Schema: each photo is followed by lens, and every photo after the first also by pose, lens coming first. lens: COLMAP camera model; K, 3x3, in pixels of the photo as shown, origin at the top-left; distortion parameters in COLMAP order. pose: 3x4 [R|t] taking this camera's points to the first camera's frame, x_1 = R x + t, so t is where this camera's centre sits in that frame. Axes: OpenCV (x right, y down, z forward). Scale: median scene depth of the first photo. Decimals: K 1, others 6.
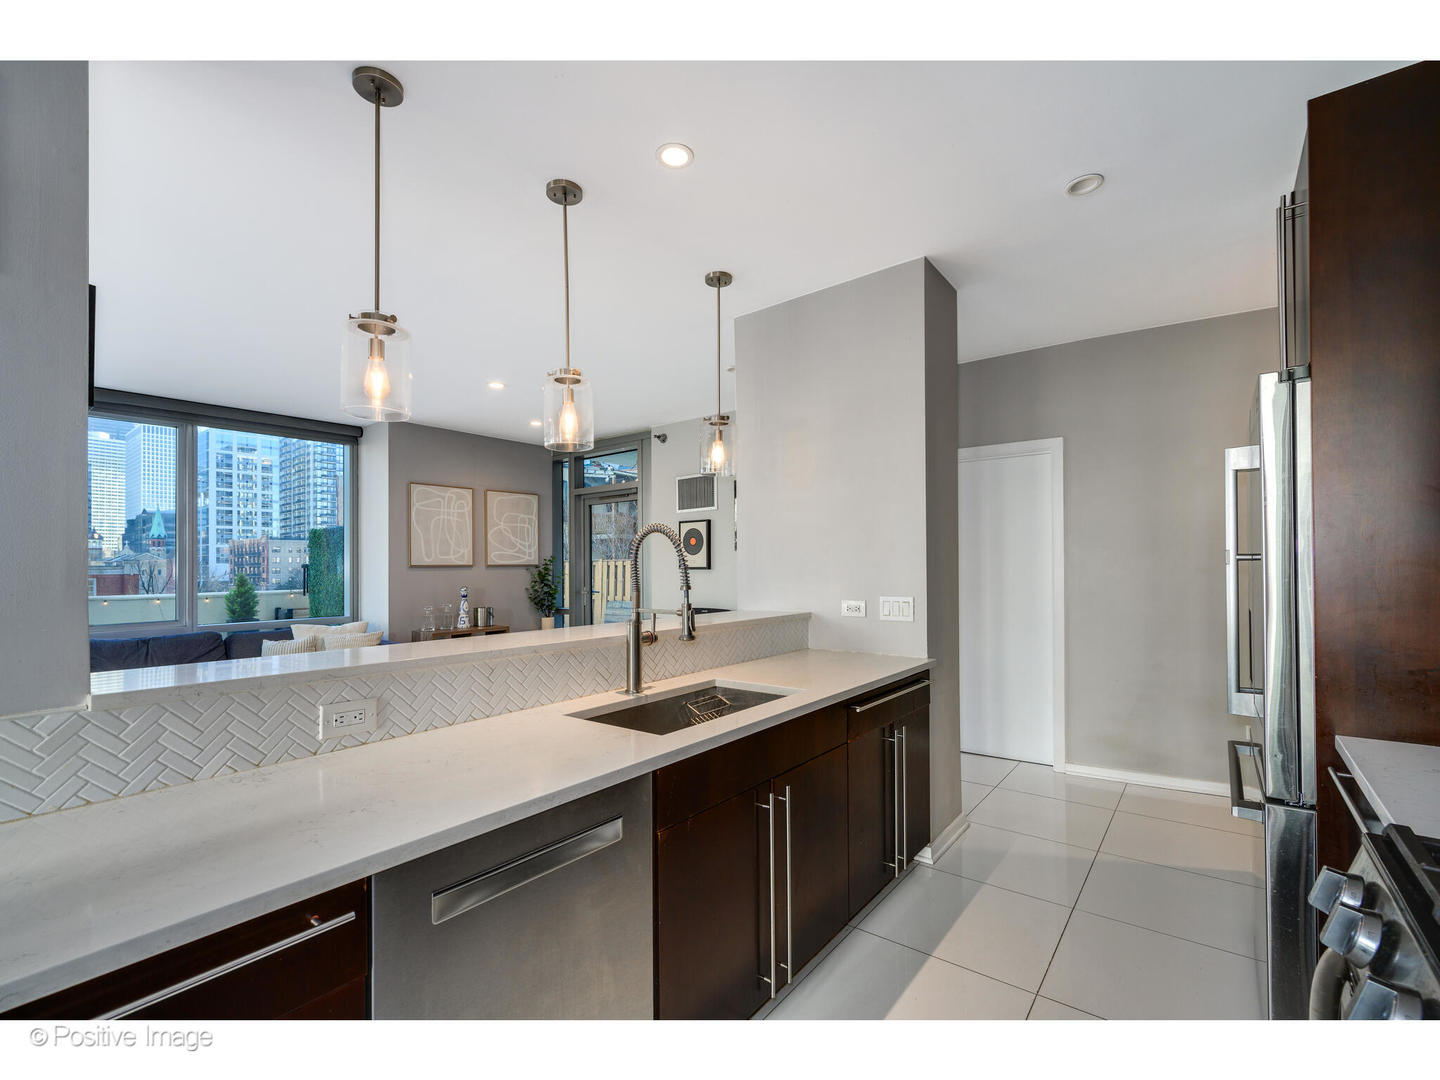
lens RADIAL K [[691.1, 0, 820.0], [0, 691.1, 555.7], [0, 0, 1]] dist [0.002025, 0.000239]
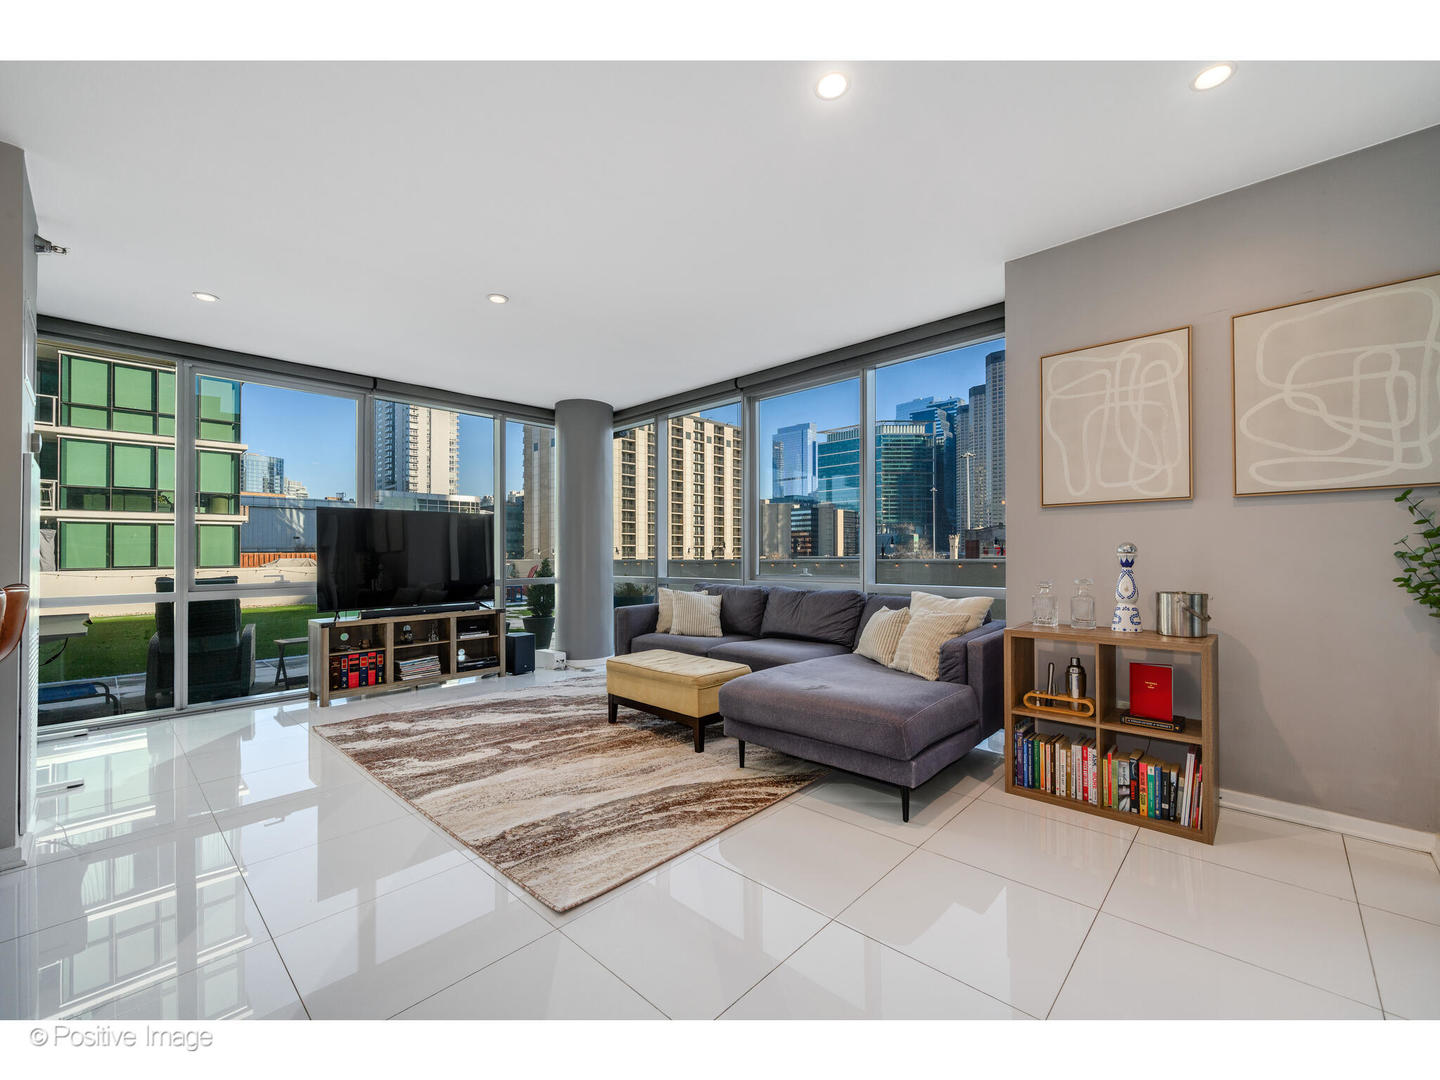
lens RADIAL K [[613.0, 0, 655.7], [0, 613.0, 548.6], [0, 0, 1]] dist [-0.001485, 0.001019]
pose [[-0.253500, 0.007012, -0.967310, -0.028030], [0.020255, 0.999793, 0.001939, 0.036736], [0.967123, -0.019102, -0.253590, 0.713782]]
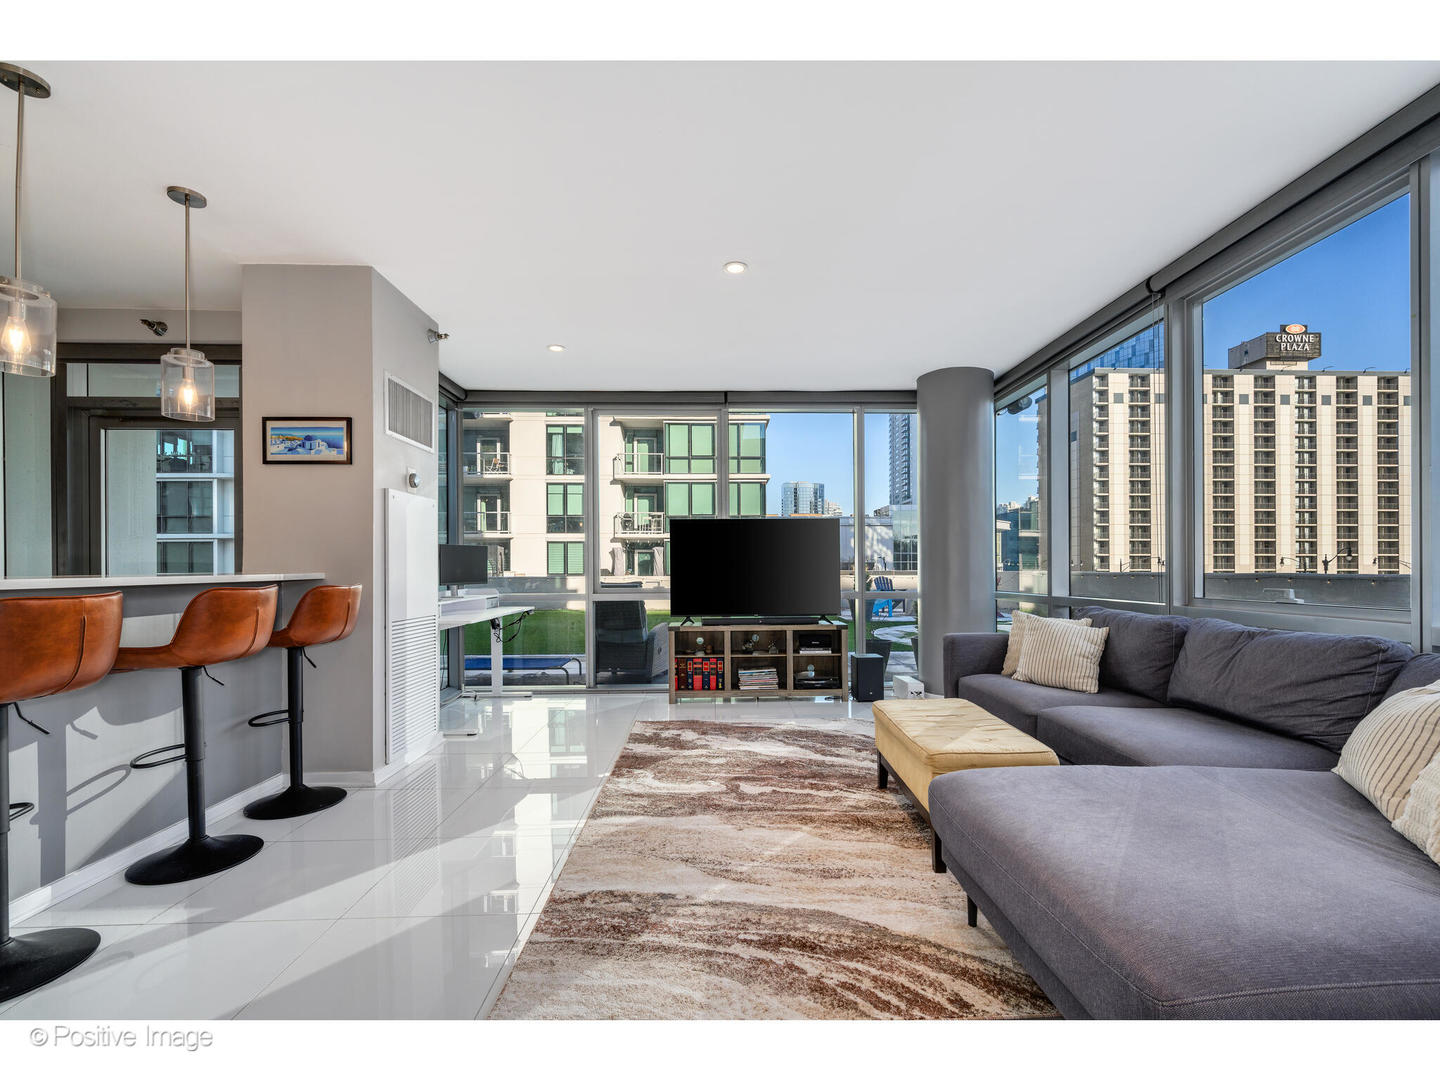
lens RADIAL K [[598.5, 0, 701.2], [0, 598.5, 565.6], [0, 0, 1]] dist [-0.000500, -0.000104]
pose [[-0.839923, 0.014555, -0.542510, -0.244521], [0.019803, 0.999797, -0.003835, 0.043775], [0.542344, -0.013965, -0.840040, 0.813551]]
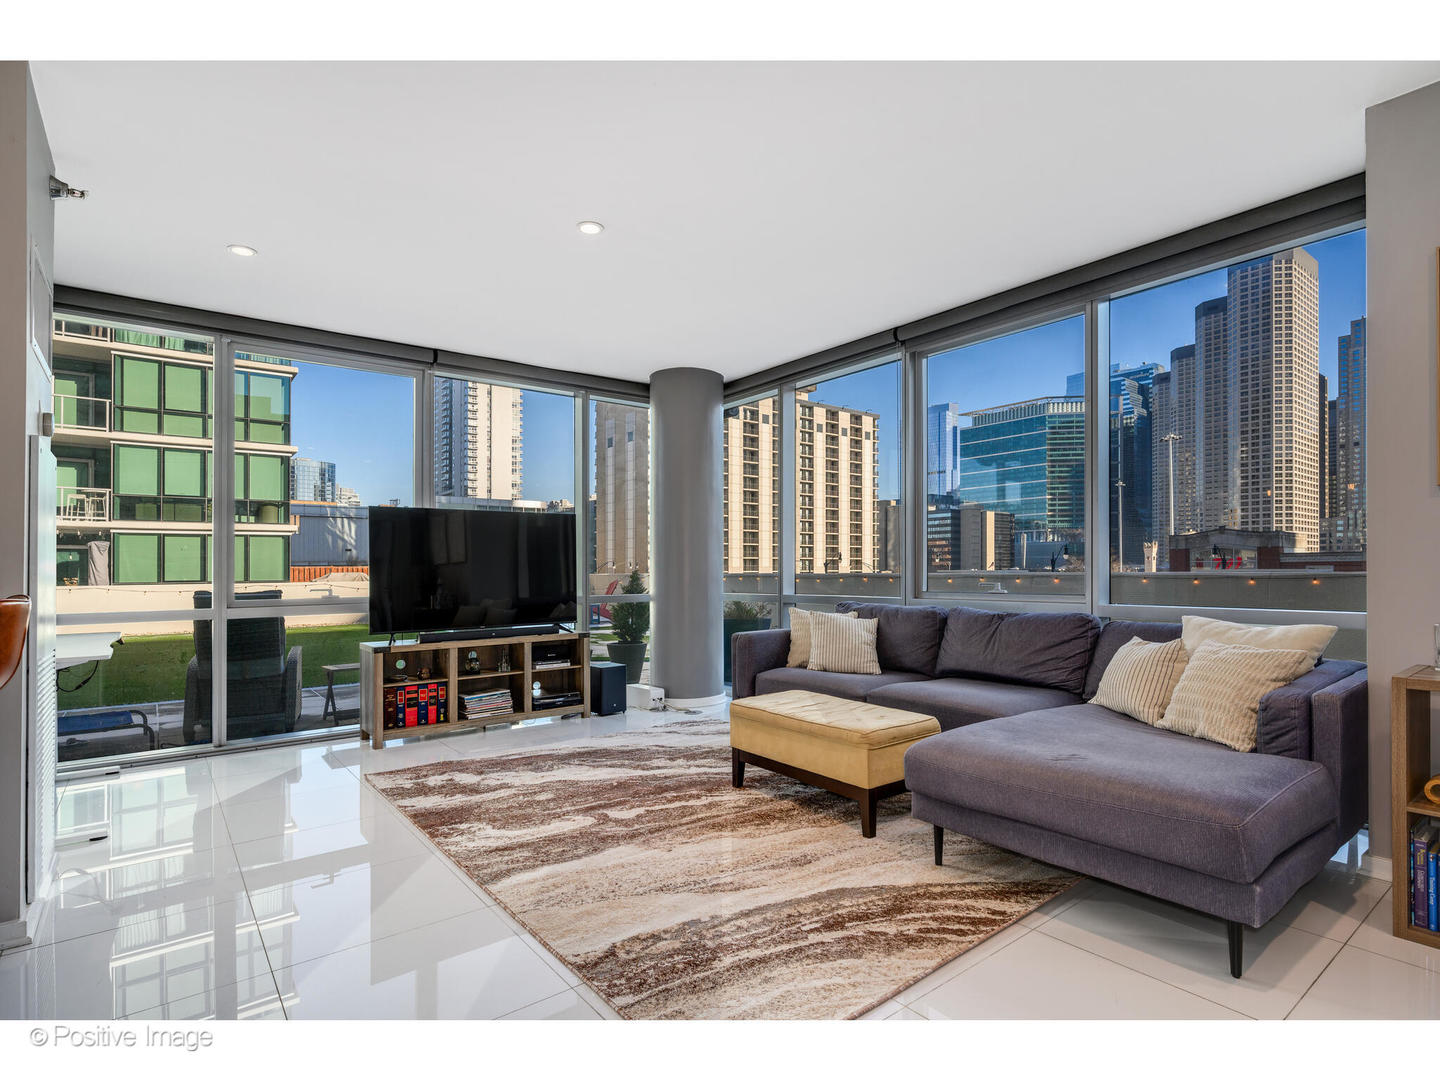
lens RADIAL K [[727.1, 0, 647.6], [0, 727.1, 563.3], [0, 0, 1]] dist [-0.000584, 0.000253]
pose [[-0.385791, 0.008917, -0.922543, -0.077888], [0.020972, 0.999780, 0.000893, 0.041258], [0.922348, -0.019003, -0.385893, 0.666666]]
